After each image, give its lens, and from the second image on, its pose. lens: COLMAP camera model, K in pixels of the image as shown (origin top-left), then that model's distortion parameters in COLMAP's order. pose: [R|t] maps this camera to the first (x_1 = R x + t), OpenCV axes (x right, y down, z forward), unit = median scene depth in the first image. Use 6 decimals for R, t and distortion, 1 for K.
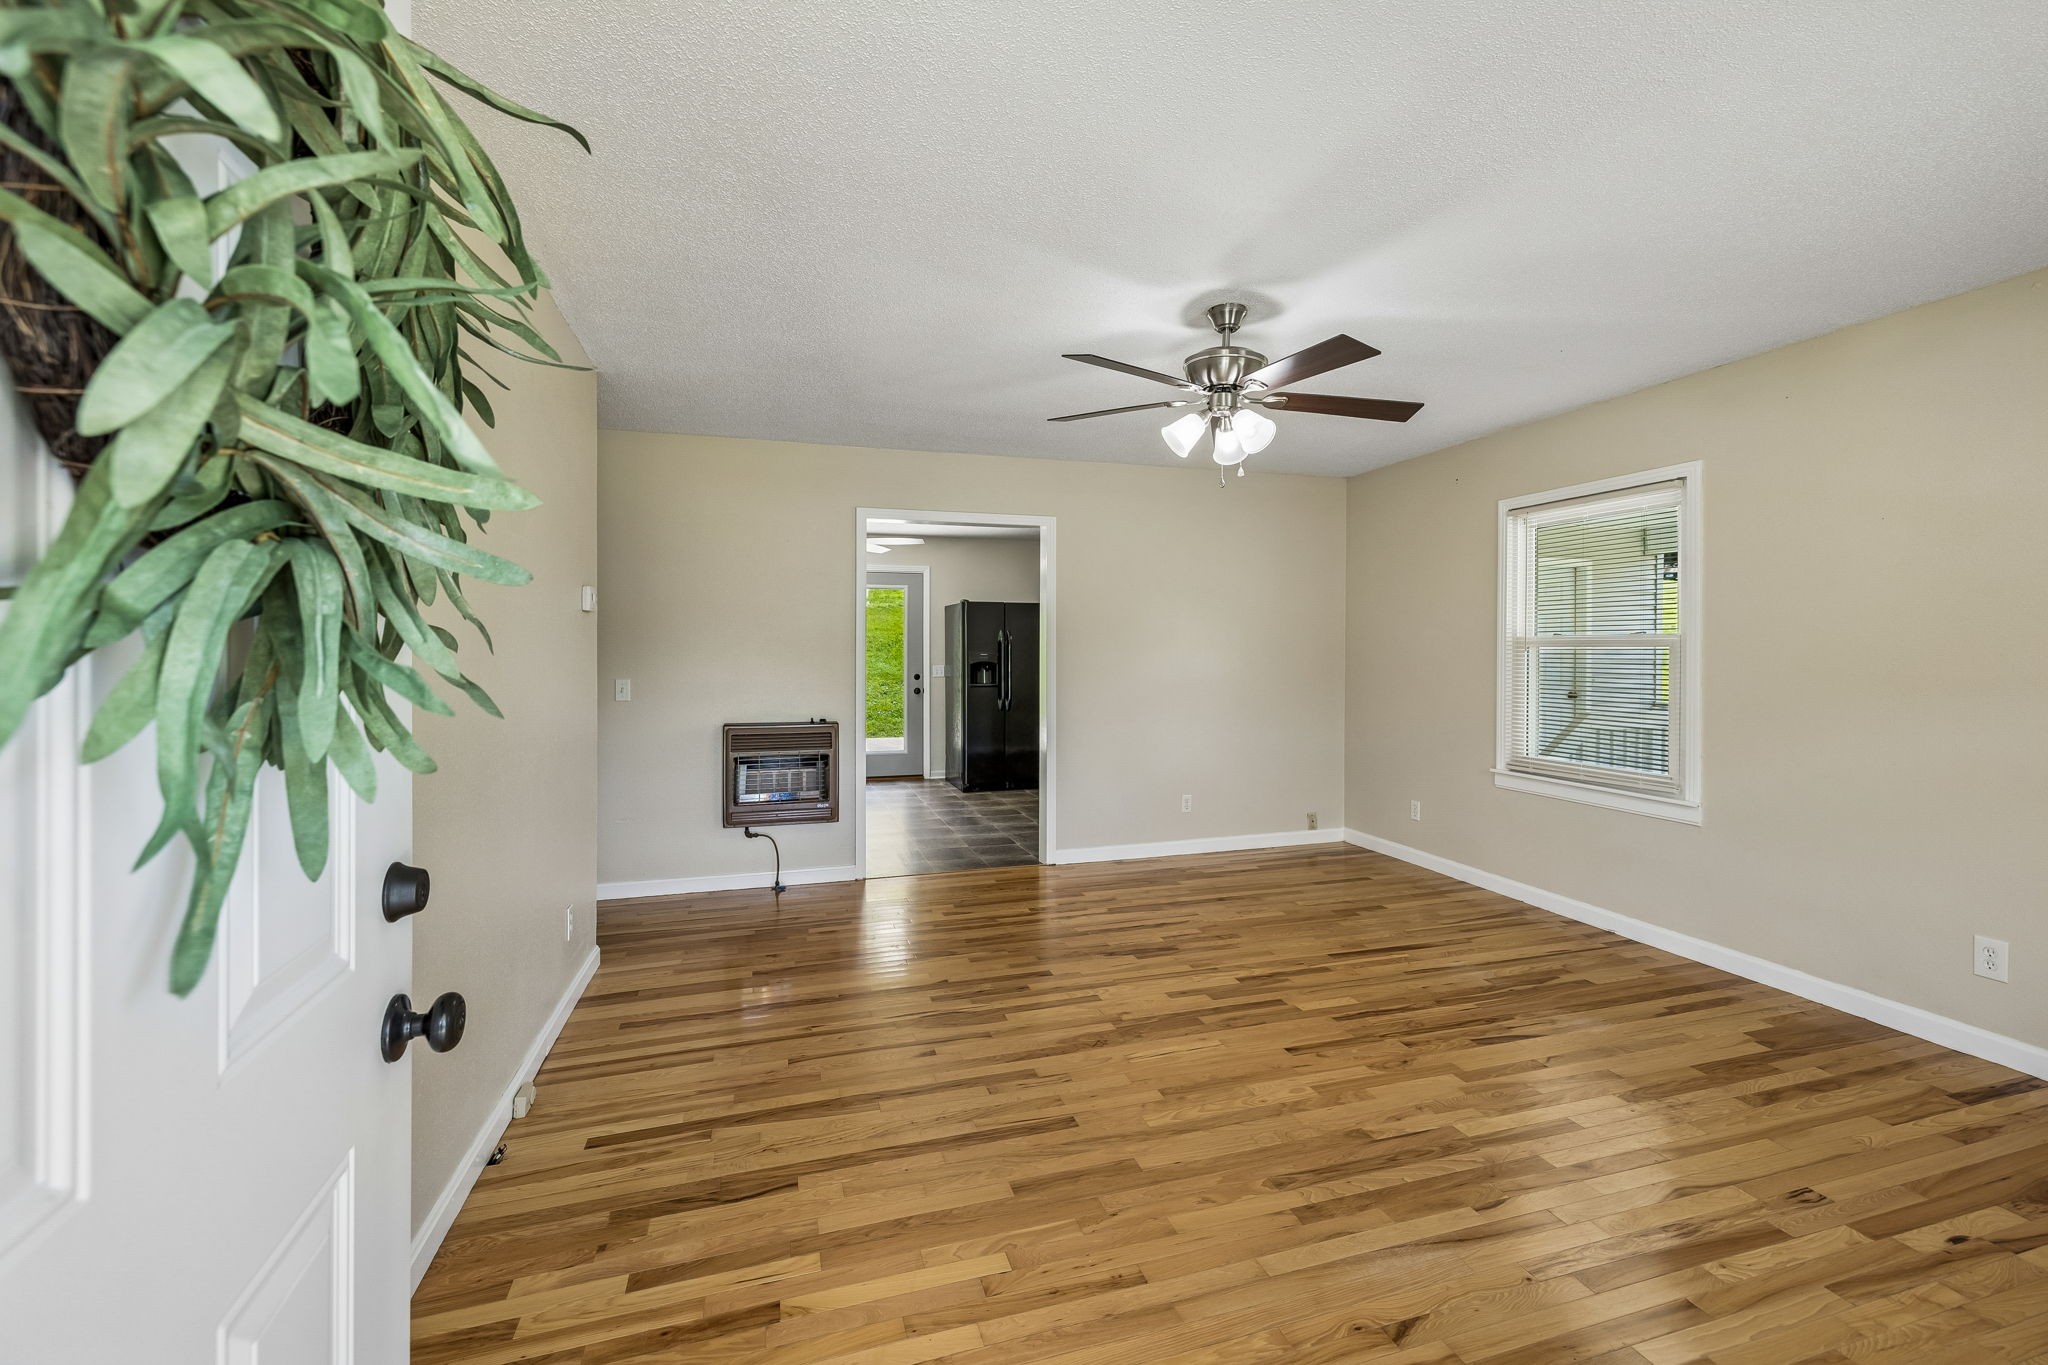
lens RADIAL K [[862.2, 0, 1030.2], [0, 862.2, 634.4], [0, 0, 1]] dist [0.000520, 0.000626]
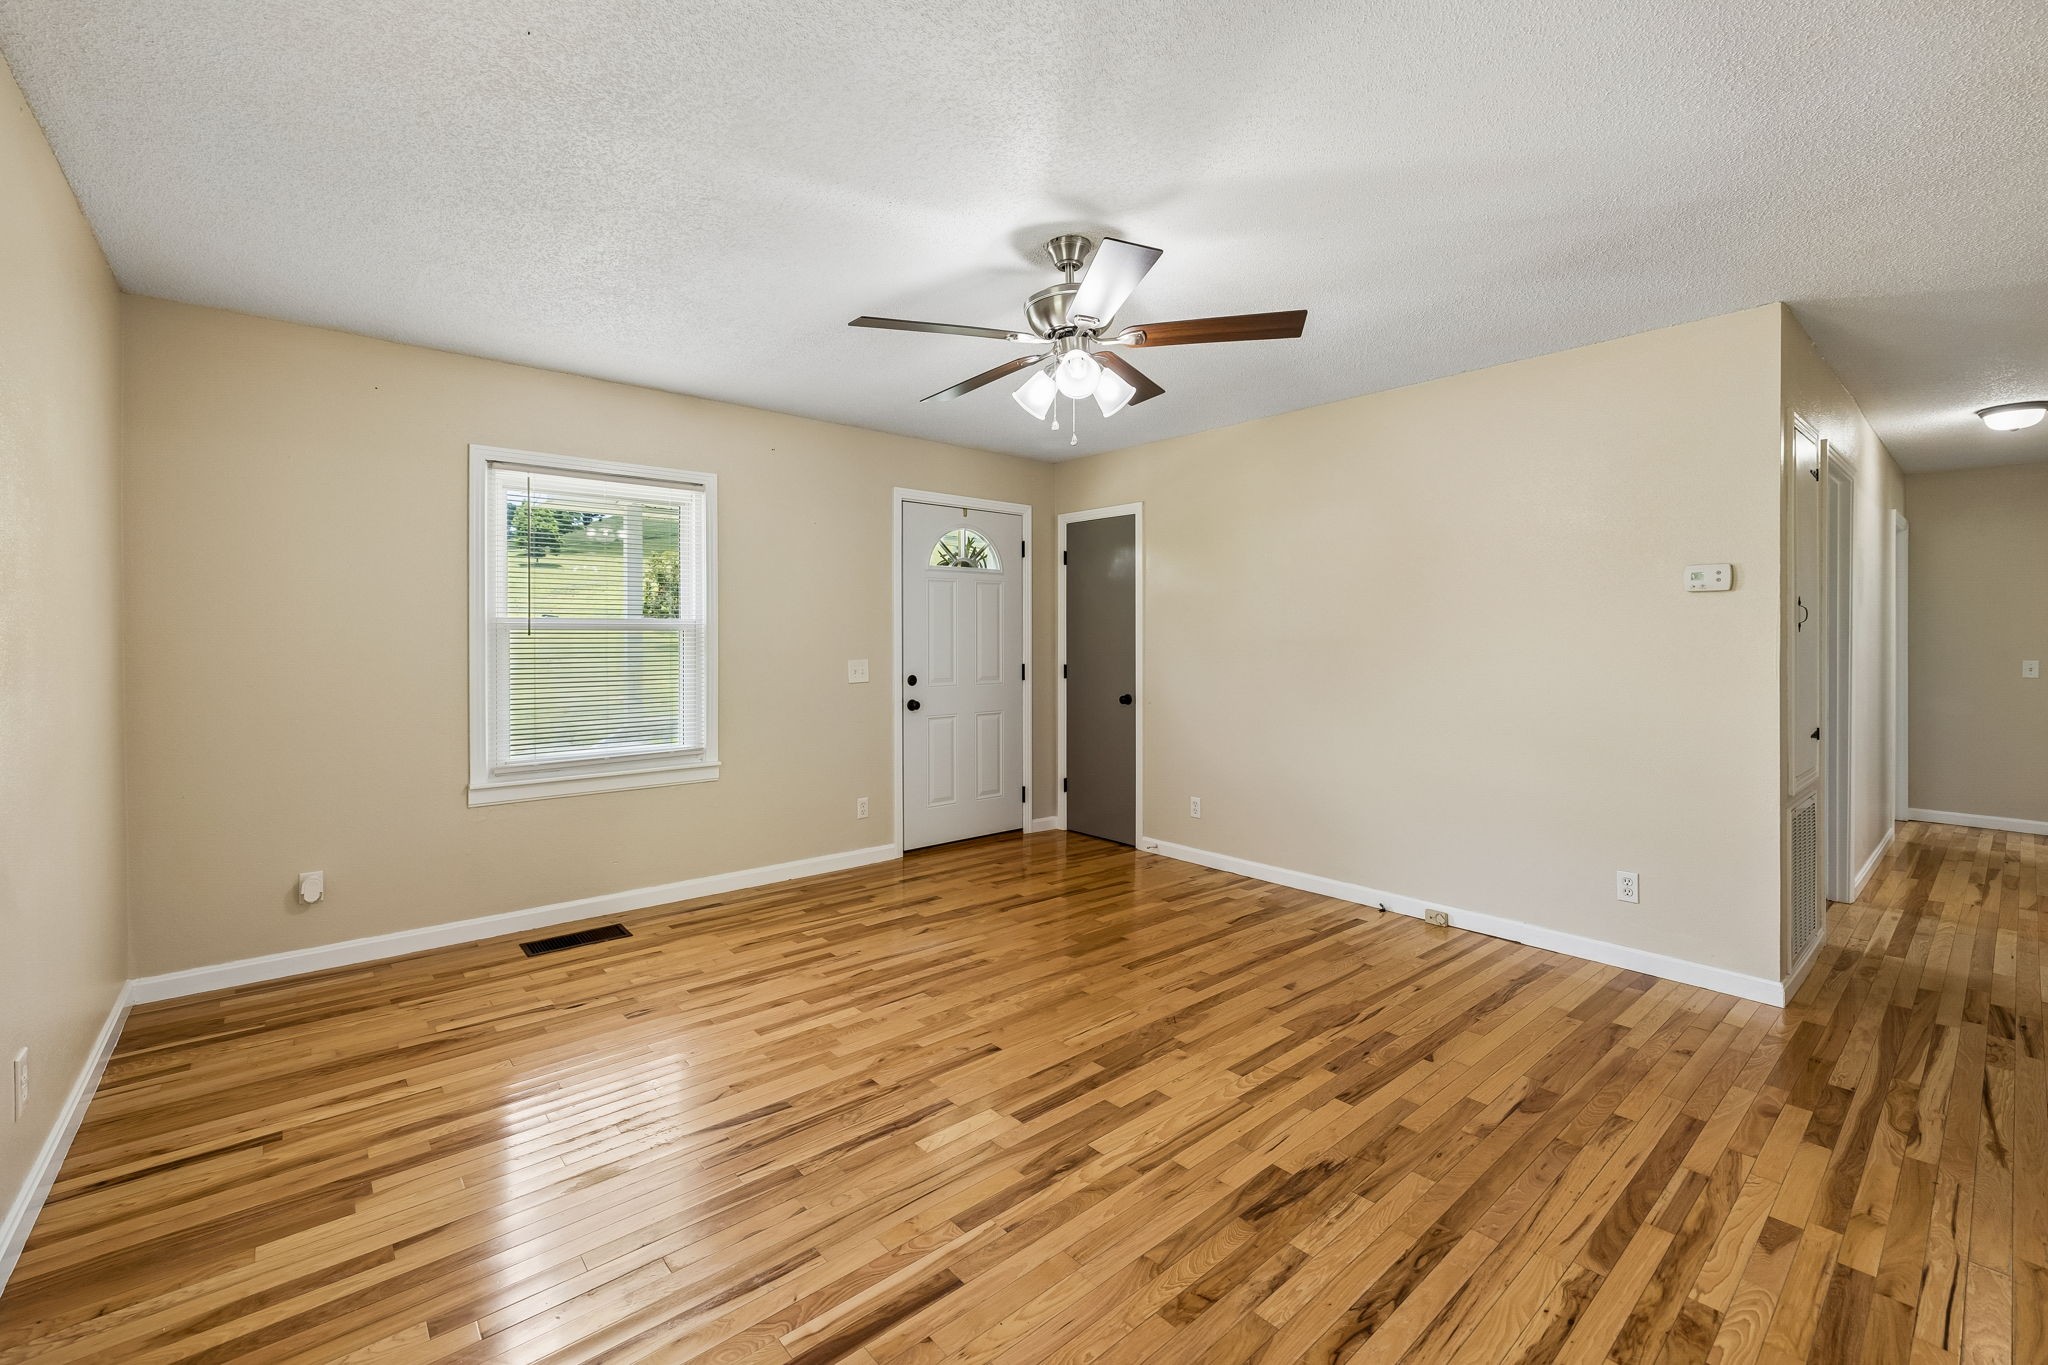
lens RADIAL K [[854.6, 0, 1023.8], [0, 854.6, 640.4], [0, 0, 1]] dist [0.000504, 0.000535]
pose [[-0.914329, -0.002386, -0.404966, 0.629791], [0.005389, 0.999822, -0.018057, 0.046471], [0.404937, -0.018692, -0.914153, 1.809259]]
